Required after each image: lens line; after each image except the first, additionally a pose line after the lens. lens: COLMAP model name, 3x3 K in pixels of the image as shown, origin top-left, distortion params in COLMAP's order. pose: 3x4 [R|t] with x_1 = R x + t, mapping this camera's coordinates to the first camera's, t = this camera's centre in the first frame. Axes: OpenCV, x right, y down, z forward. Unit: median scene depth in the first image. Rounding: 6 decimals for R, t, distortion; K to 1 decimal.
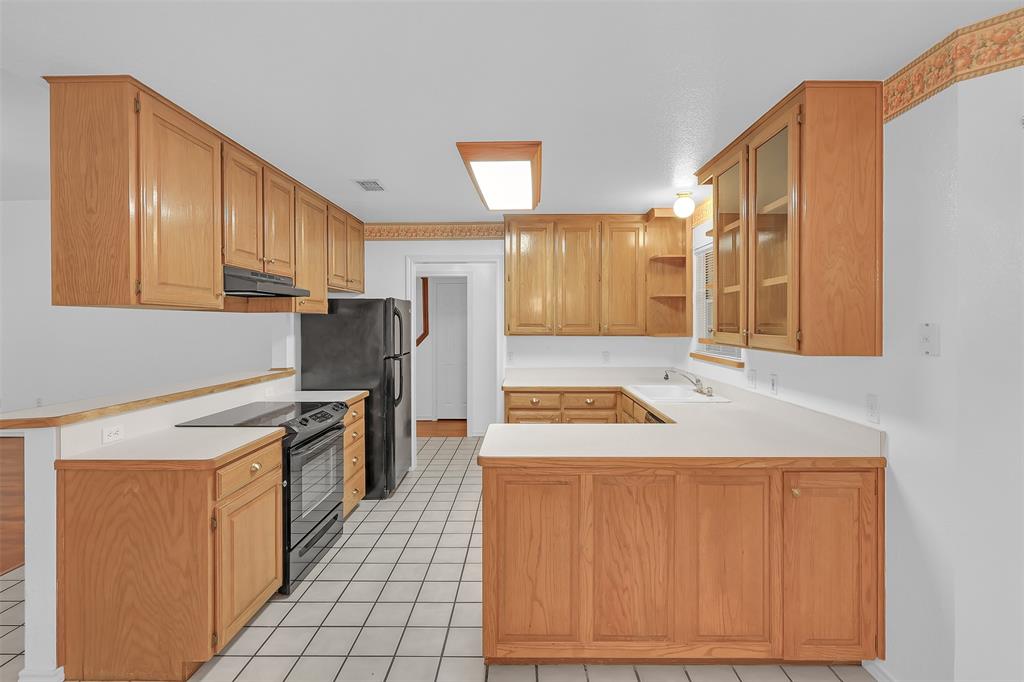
lens RADIAL K [[487.0, 0, 508.5], [0, 487.0, 323.0], [0, 0, 1]] dist [-0.002657, -0.000978]
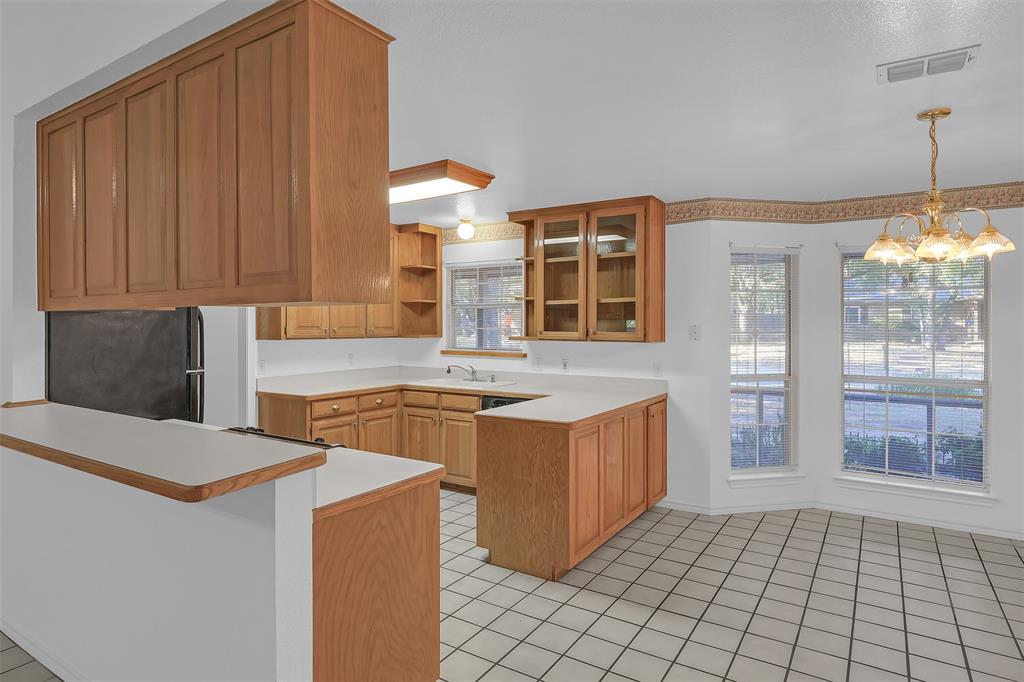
lens RADIAL K [[582.9, 0, 464.0], [0, 582.9, 323.9], [0, 0, 1]] dist [0.003406, 0.000341]
pose [[0.568565, 0.003069, 0.822632, -1.522294], [-0.000024, 0.999993, -0.003713, 0.002369], [-0.822638, 0.002091, 0.568562, 0.302099]]
